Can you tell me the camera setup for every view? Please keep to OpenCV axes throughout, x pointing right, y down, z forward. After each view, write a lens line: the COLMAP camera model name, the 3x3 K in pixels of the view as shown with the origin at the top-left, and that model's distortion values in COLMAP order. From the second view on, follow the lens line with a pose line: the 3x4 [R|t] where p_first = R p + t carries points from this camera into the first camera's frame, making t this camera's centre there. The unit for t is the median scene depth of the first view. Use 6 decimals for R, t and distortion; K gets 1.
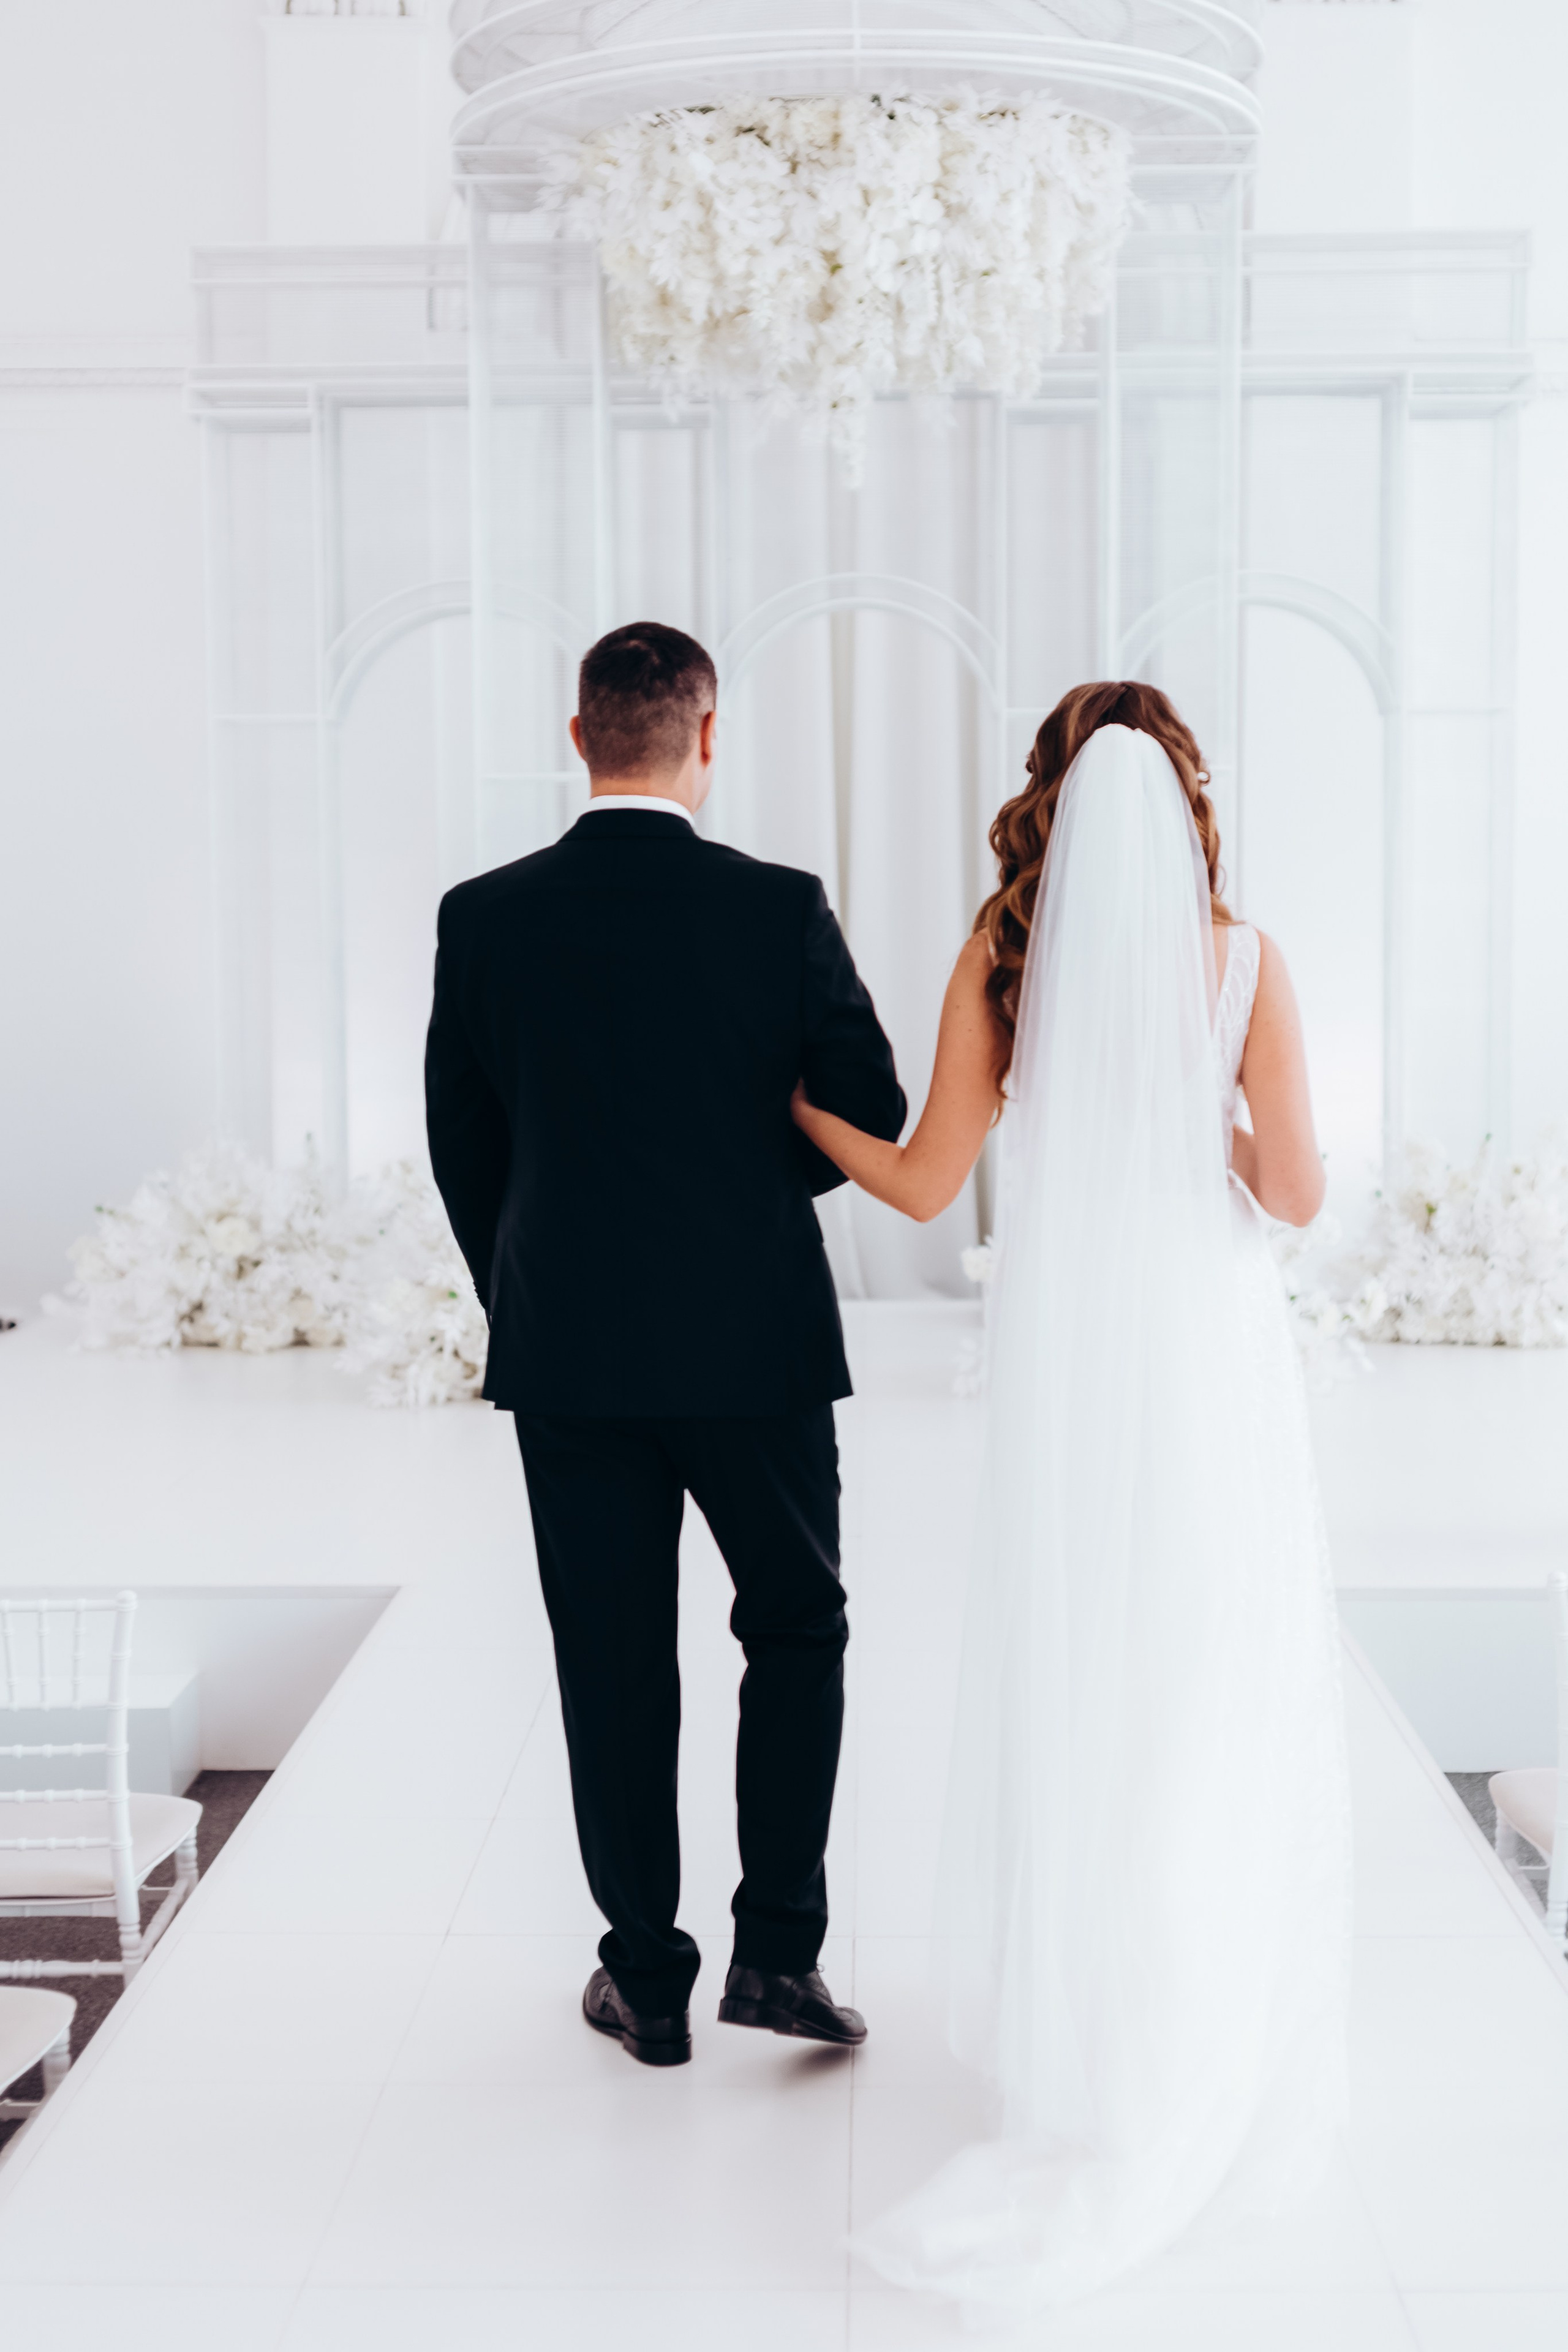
lens RADIAL K [[3246.1, 0, 827.5], [0, 3246.1, 1114.4], [0, 0, 1]] dist [-0.007989, 0.071937]
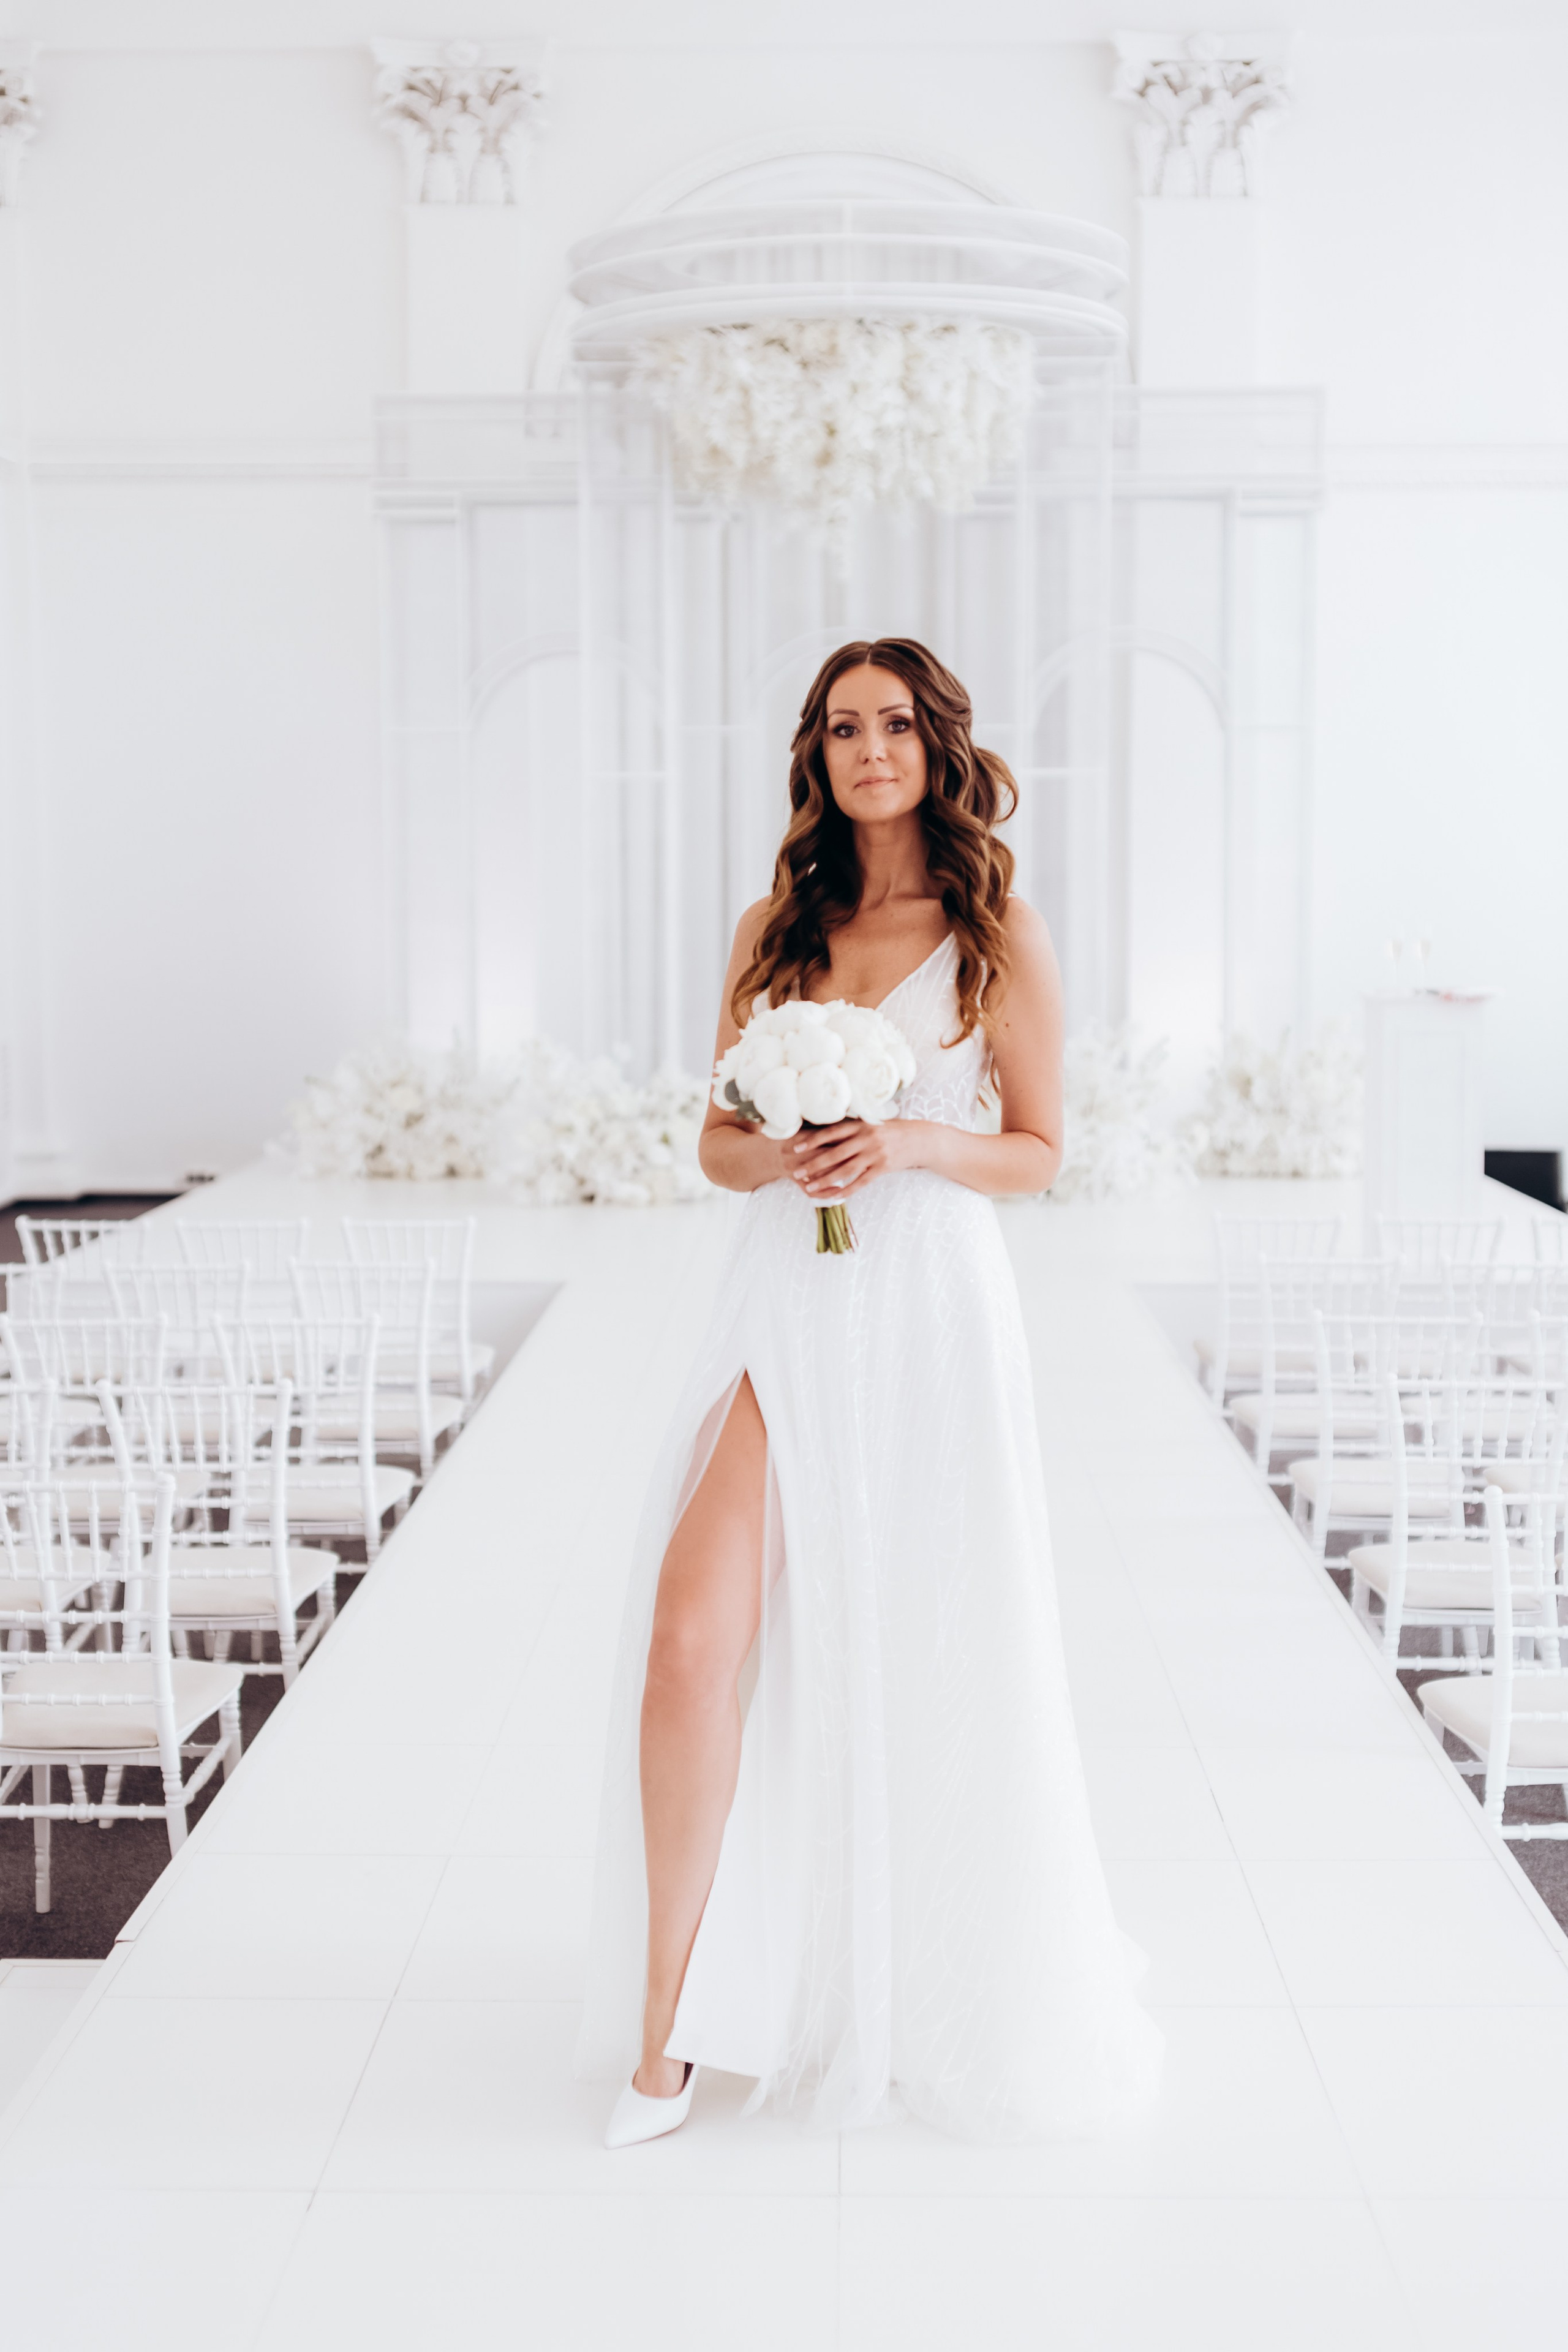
lens RADIAL K [[3246.2, 0, 779.2], [0, 3246.2, 1167.7], [0, 0, 1]] dist [-0.015054, 0.081198]
pose [[0.999954, 0.003022, -0.009085, -0.007113], [-0.002774, 0.999627, 0.027172, 0.031935], [0.009163, -0.027145, 0.999589, -0.462931]]
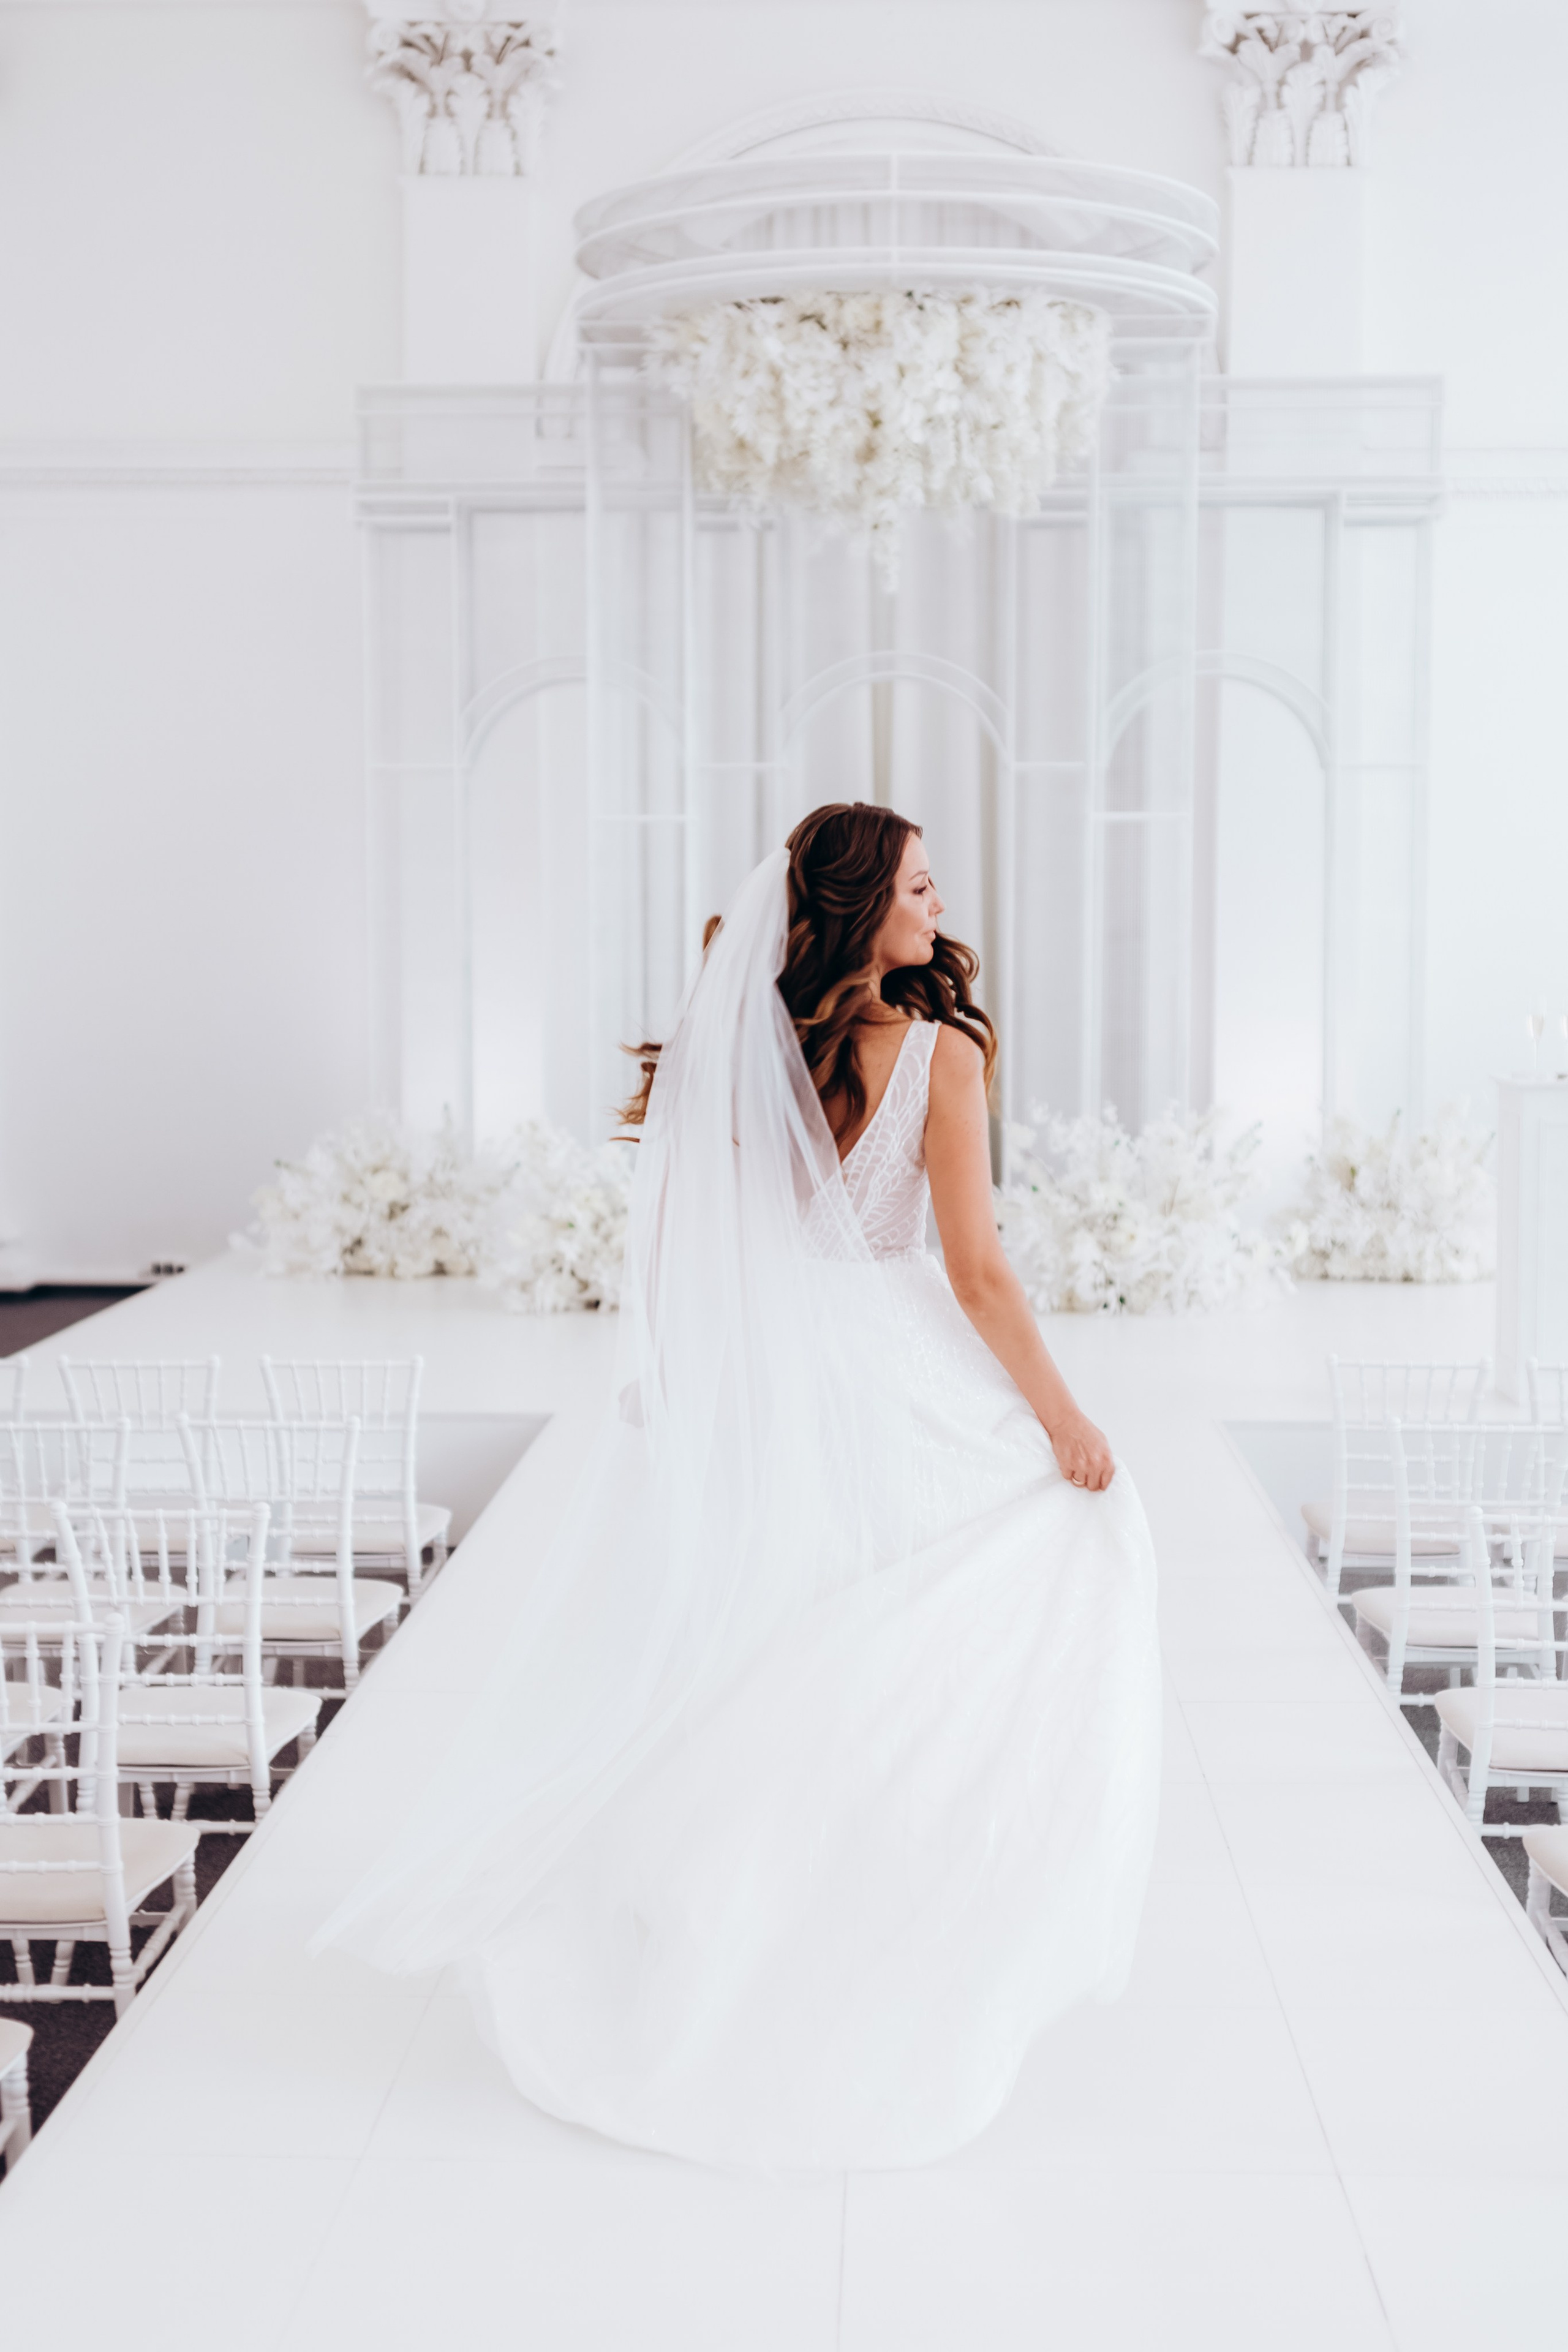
lens RADIAL K [[3349.0, 0, 784.0], [0, 3349.0, 1176.0], [0, 0, 1]] dist [0.014368, -0.017887]
pose [[0.999647, 0.008010, -0.025329, 0.001621], [-0.007704, 0.999896, 0.012169, 0.018962], [0.025424, -0.011970, 0.999605, -0.309134]]
